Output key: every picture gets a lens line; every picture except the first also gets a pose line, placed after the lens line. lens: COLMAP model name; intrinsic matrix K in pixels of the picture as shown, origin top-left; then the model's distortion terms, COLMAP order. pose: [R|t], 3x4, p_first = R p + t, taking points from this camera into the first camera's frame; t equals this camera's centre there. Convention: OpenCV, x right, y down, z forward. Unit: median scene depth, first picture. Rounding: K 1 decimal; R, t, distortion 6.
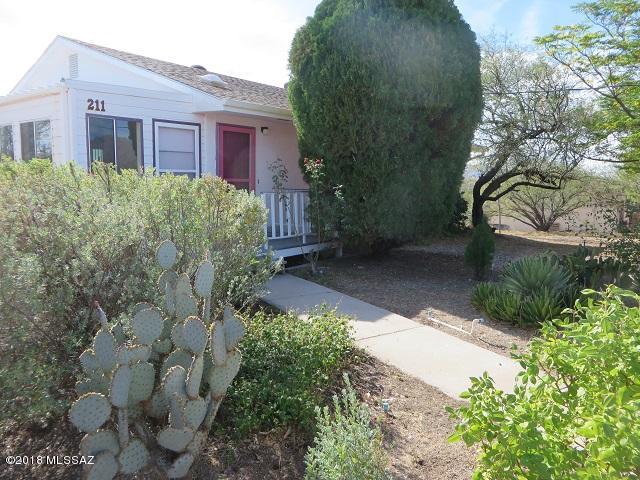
lens RADIAL K [[480.1, 0, 315.2], [0, 480.1, 240.9], [0, 0, 1]] dist [-0.010217, 0.003311]
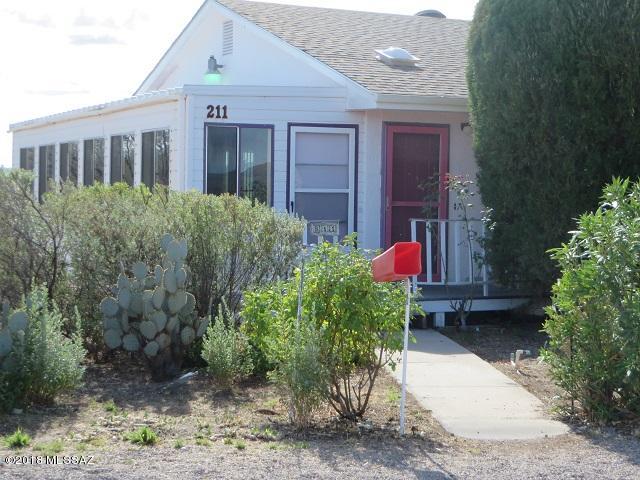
lens RADIAL K [[1303.3, 0, 321.2], [0, 1303.3, 240.4], [0, 0, 1]] dist [0.085679, 0.000000]
pose [[0.897392, 0.011051, -0.441095, 0.615184], [-0.057451, 0.994102, -0.091976, 0.116451], [0.437477, 0.107880, 0.892735, -0.795129]]
